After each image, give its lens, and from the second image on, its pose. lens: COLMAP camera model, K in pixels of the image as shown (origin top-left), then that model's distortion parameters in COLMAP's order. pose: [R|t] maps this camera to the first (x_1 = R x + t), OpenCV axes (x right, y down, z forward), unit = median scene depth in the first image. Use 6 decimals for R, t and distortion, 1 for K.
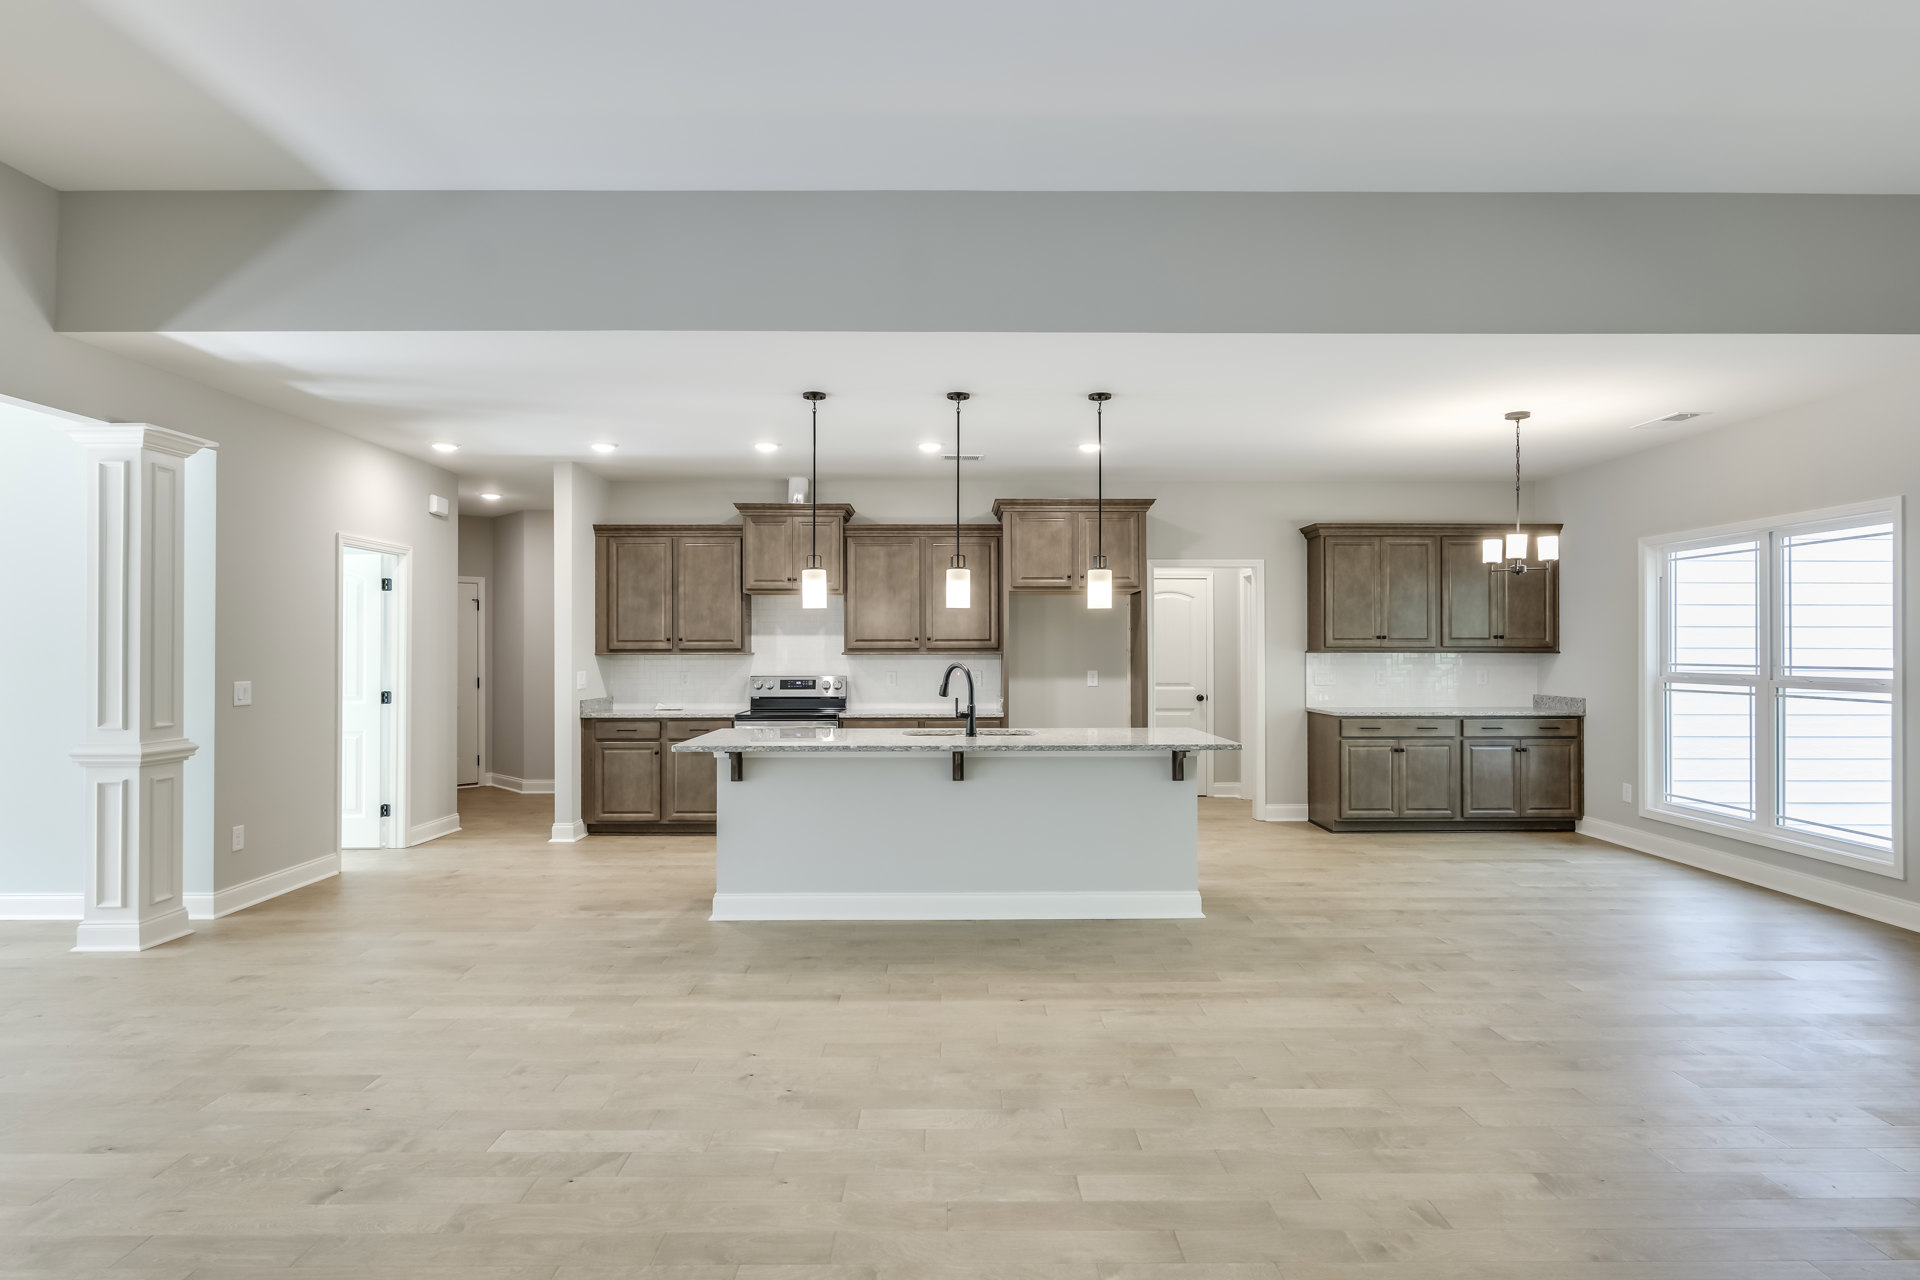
lens RADIAL K [[999.7, 0, 955.6], [0, 999.7, 637.3], [0, 0, 1]] dist [0.001426, -0.001376]
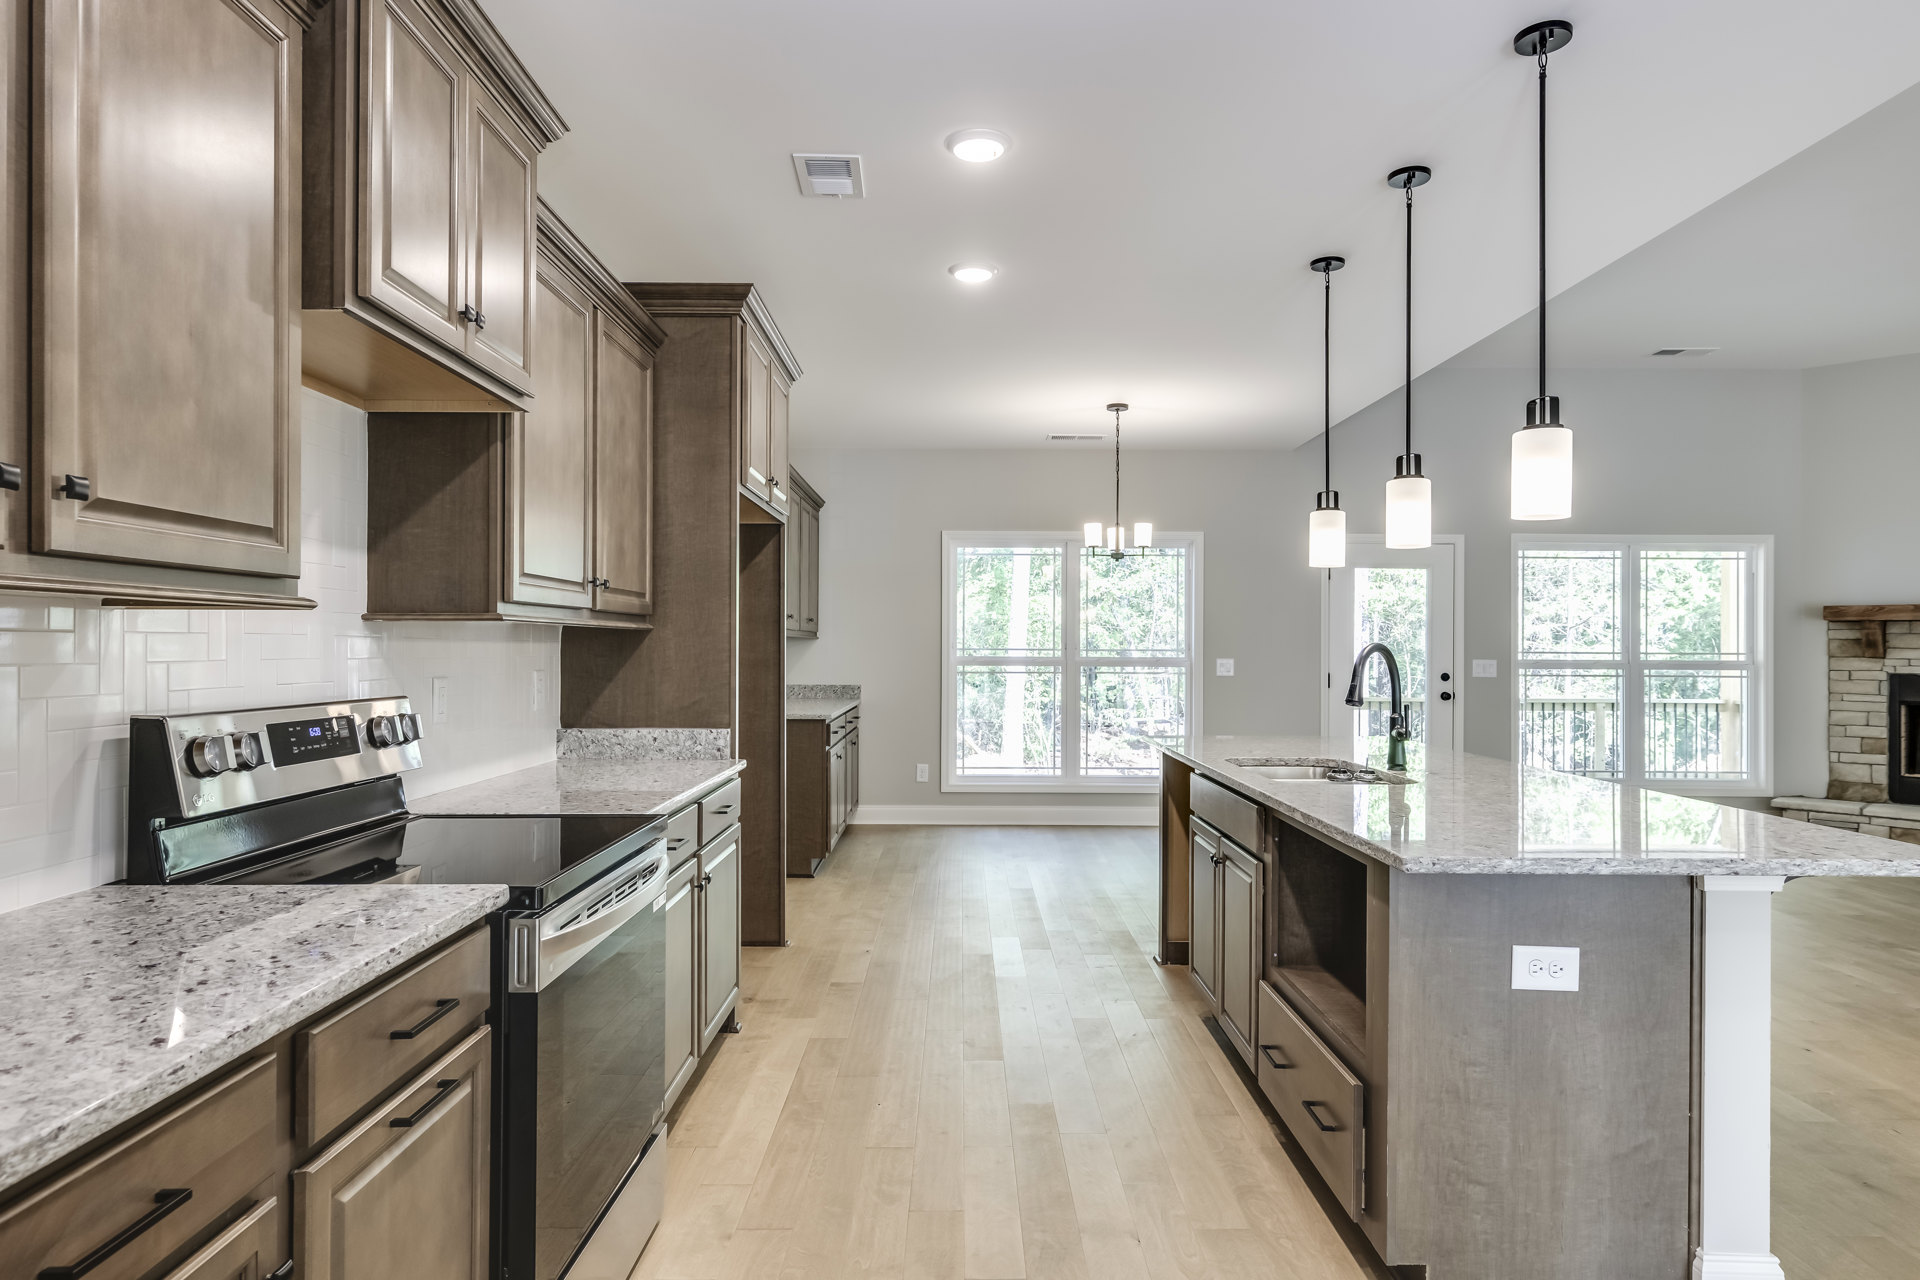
lens RADIAL K [[1099.8, 0, 963.3], [0, 1099.8, 648.8], [0, 0, 1]] dist [0.005410, -0.001510]
pose [[0.013368, 0.000178, 0.999911, -0.454408], [-0.017684, 0.999844, 0.000058, 0.023997], [-0.999754, -0.017683, 0.013369, 0.901780]]
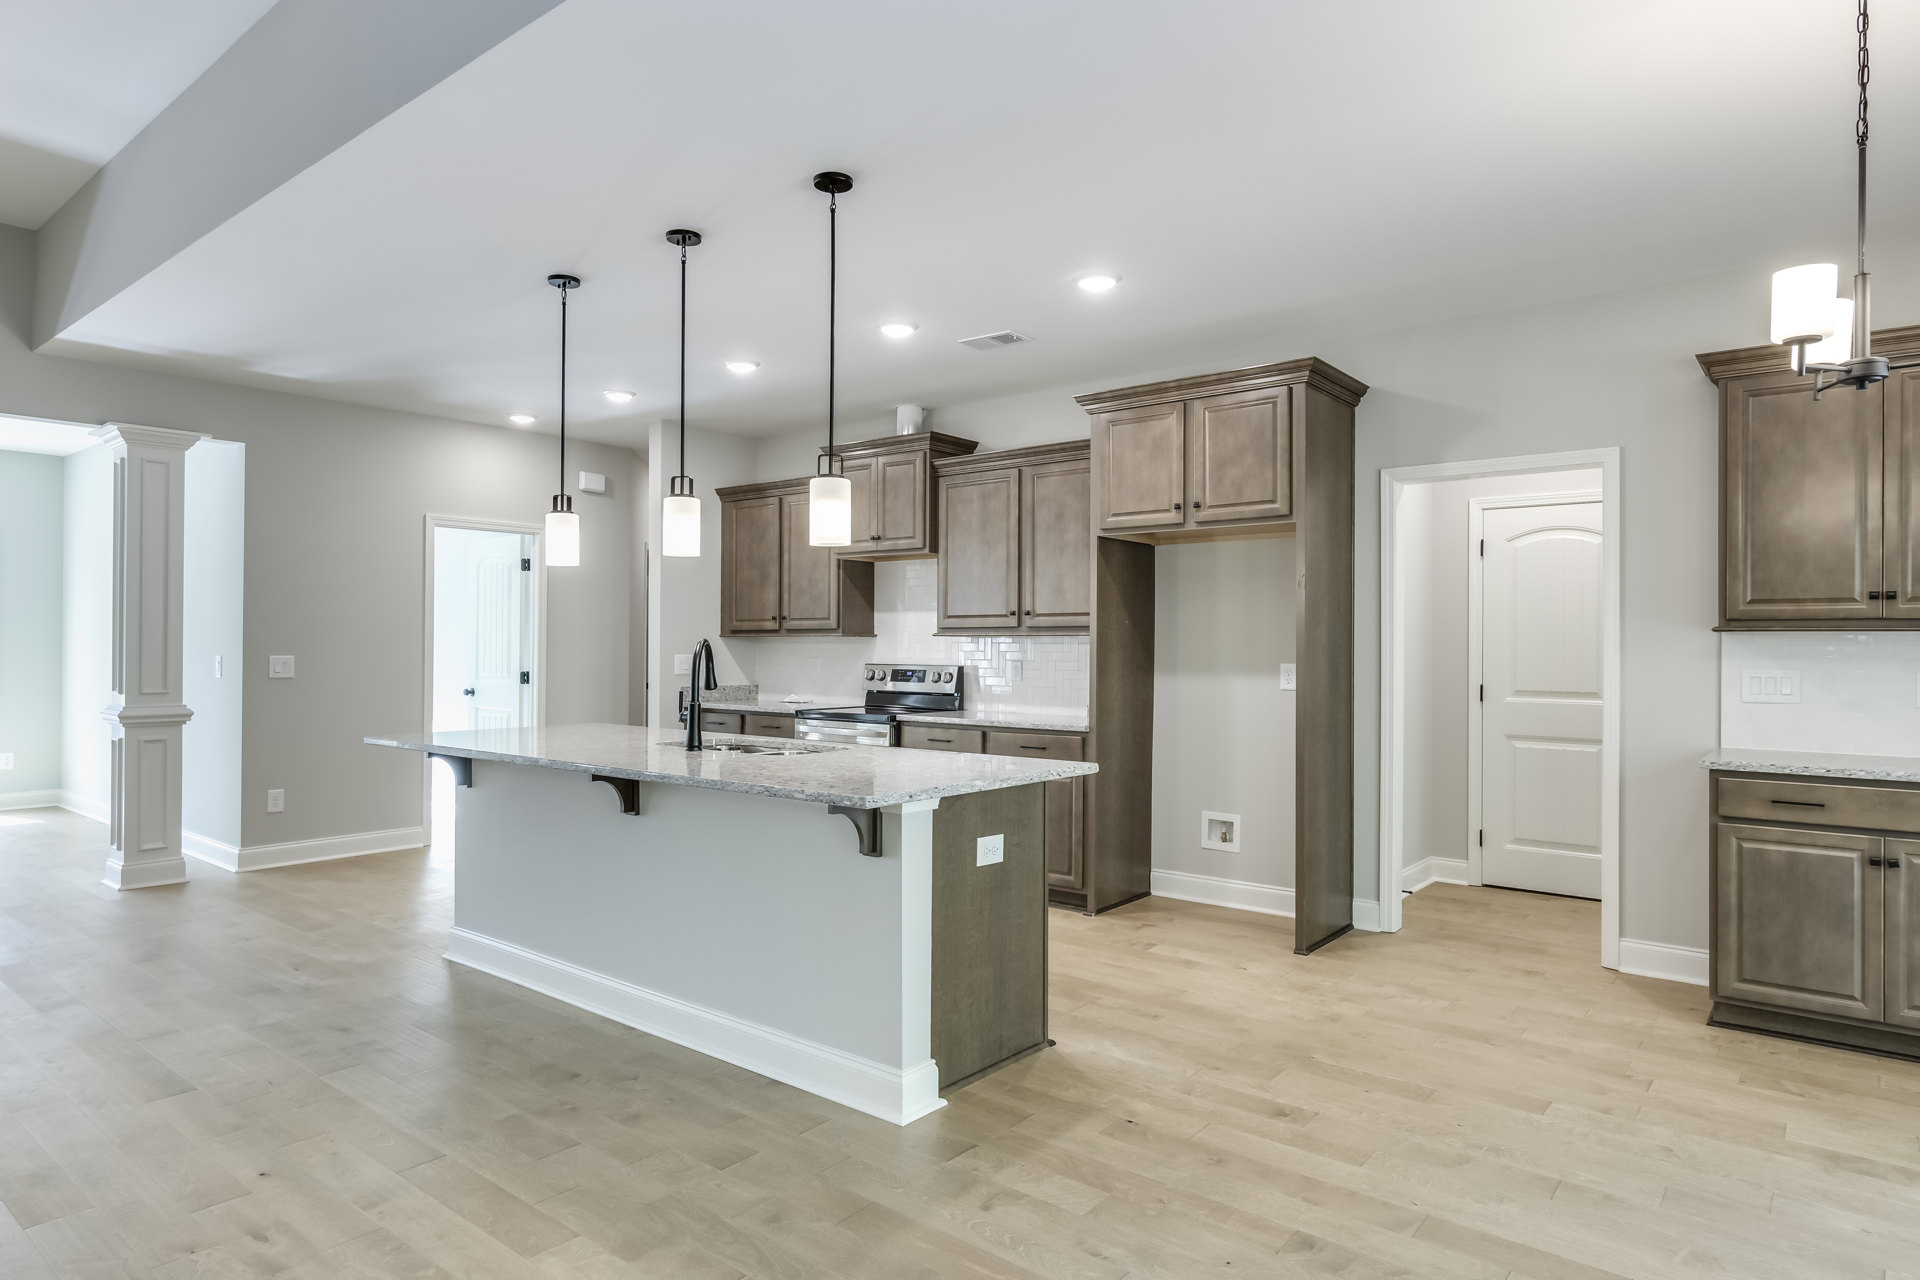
lens RADIAL K [[1099.8, 0, 953.7], [0, 1099.8, 641.7], [0, 0, 1]] dist [0.005410, -0.001510]
pose [[0.768222, 0.002187, -0.640180, 0.441475], [0.003495, 0.999965, 0.007611, 0.016082], [0.640174, -0.008085, 0.768187, 0.399606]]
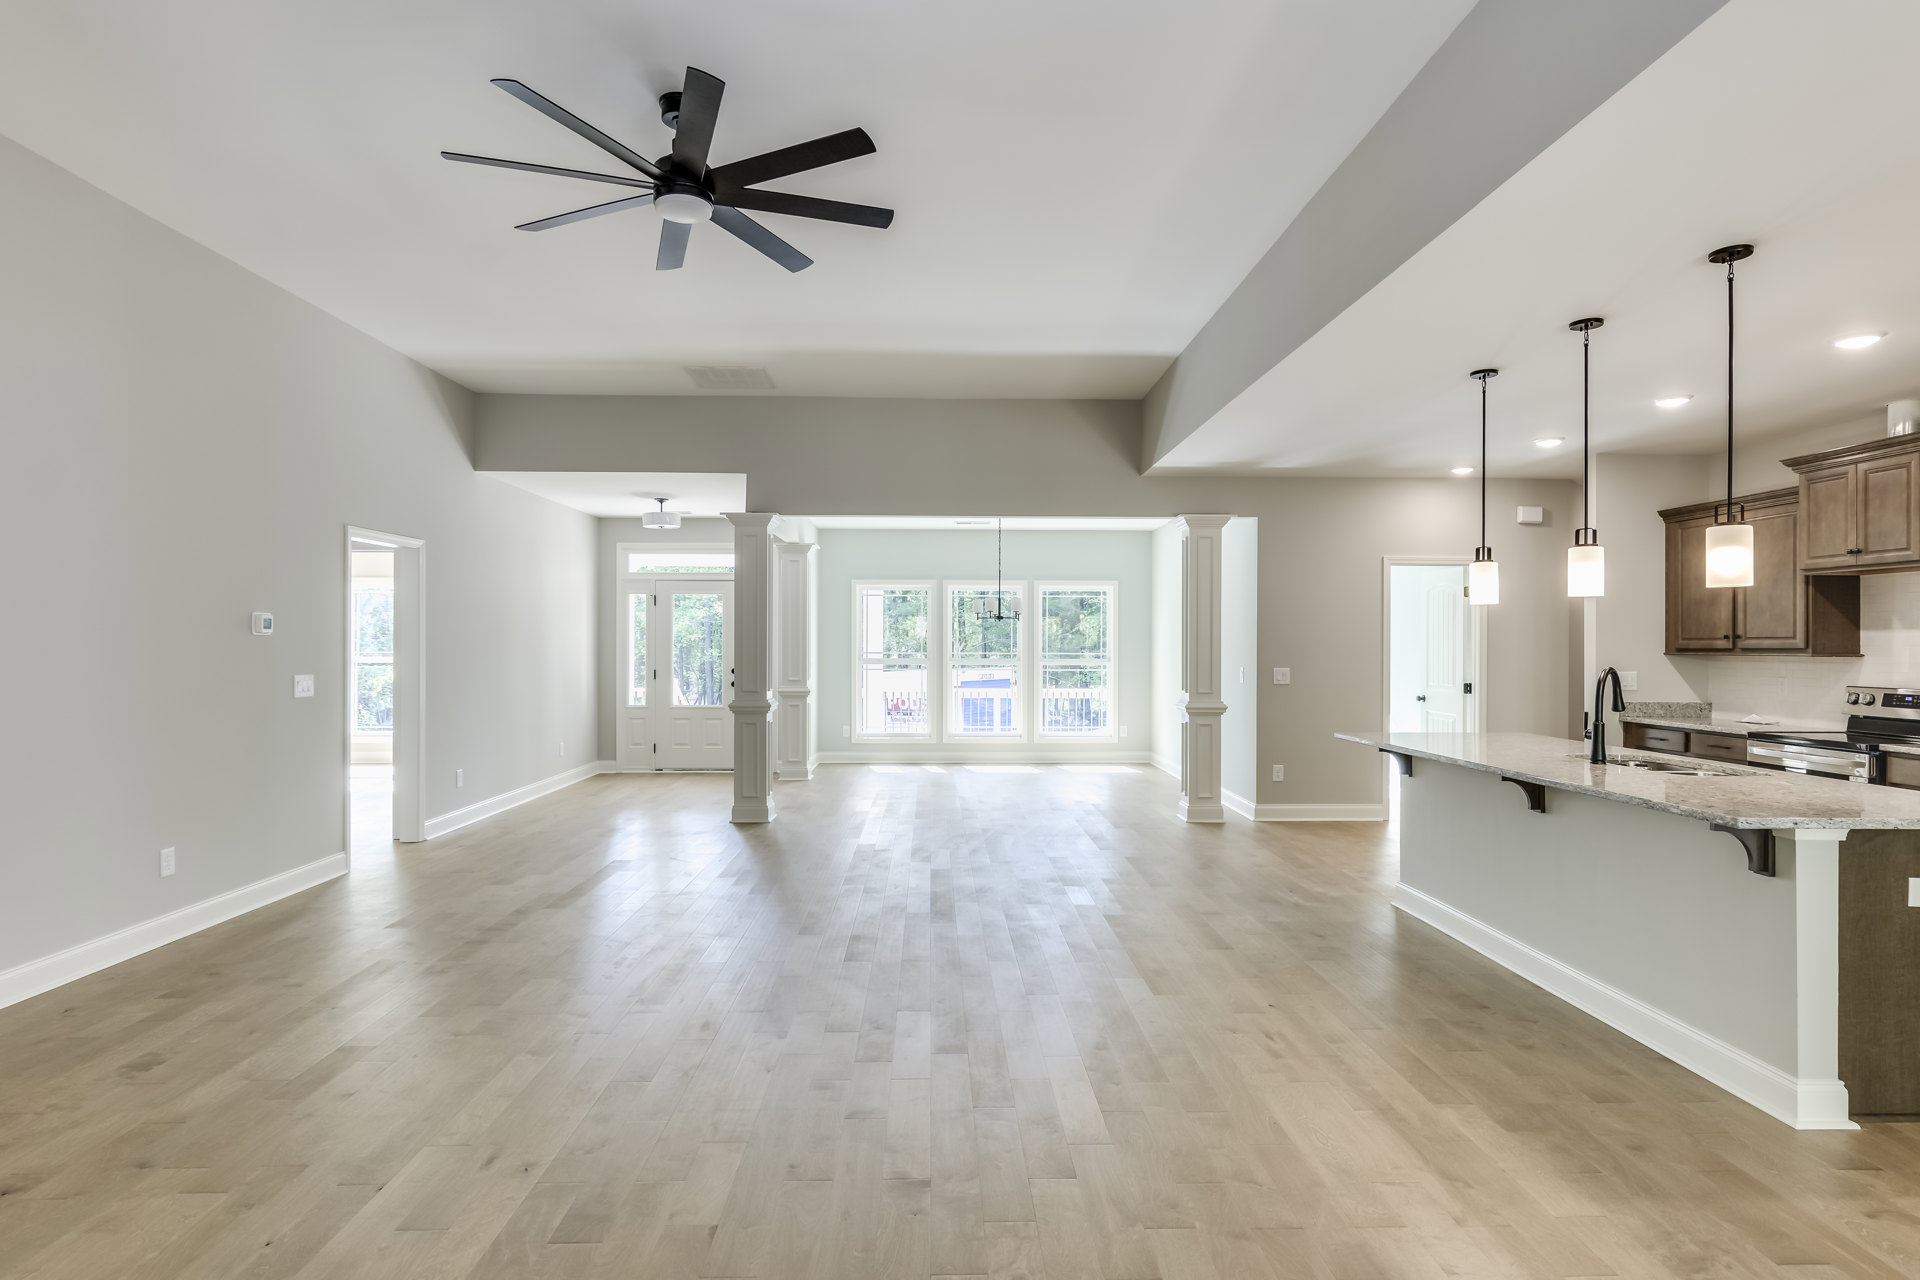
lens RADIAL K [[999.7, 0, 962.3], [0, 999.7, 637.7], [0, 0, 1]] dist [0.001426, -0.001376]
pose [[0.018357, -0.005788, -0.999815, 0.557920], [0.009212, 0.999942, -0.005619, 0.001711], [0.999789, -0.009107, 0.018409, 0.361443]]
